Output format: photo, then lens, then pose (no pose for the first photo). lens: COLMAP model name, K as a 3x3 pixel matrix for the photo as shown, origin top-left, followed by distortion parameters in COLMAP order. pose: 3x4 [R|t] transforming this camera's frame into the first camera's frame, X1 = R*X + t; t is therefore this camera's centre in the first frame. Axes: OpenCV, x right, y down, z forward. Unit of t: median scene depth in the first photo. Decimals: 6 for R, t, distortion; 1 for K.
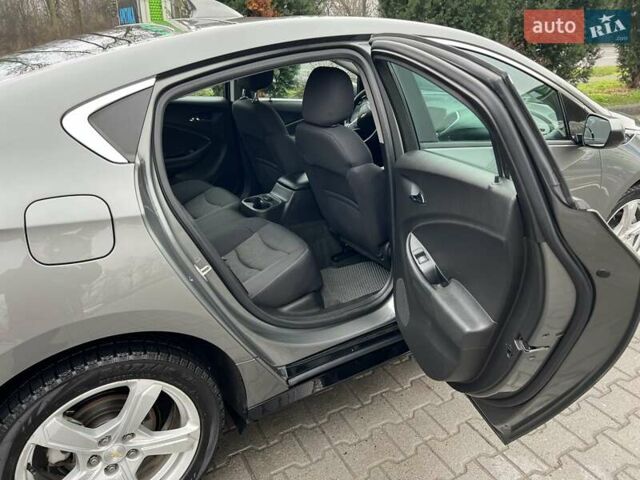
lens RADIAL K [[487.0, 0, 327.8], [0, 487.0, 238.7], [0, 0, 1]] dist [0.044967, -0.060897]
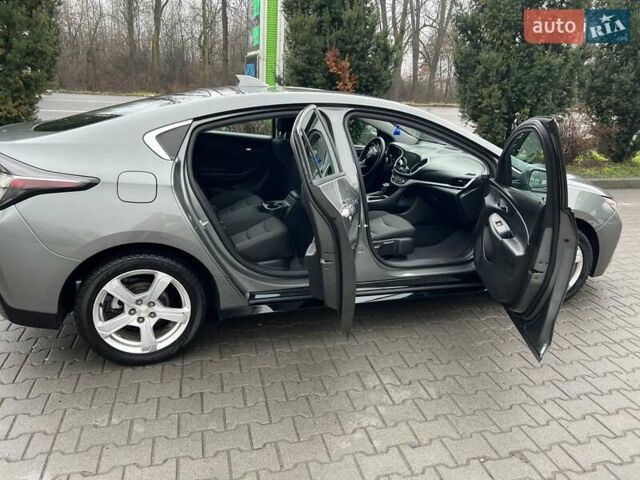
lens RADIAL K [[487.0, 0, 327.8], [0, 487.0, 238.7], [0, 0, 1]] dist [0.044967, -0.060897]
pose [[0.968586, 0.117129, -0.219366, 0.613546], [-0.136890, 0.987580, -0.077114, 0.203700], [0.207609, 0.104721, 0.972590, -0.690840]]
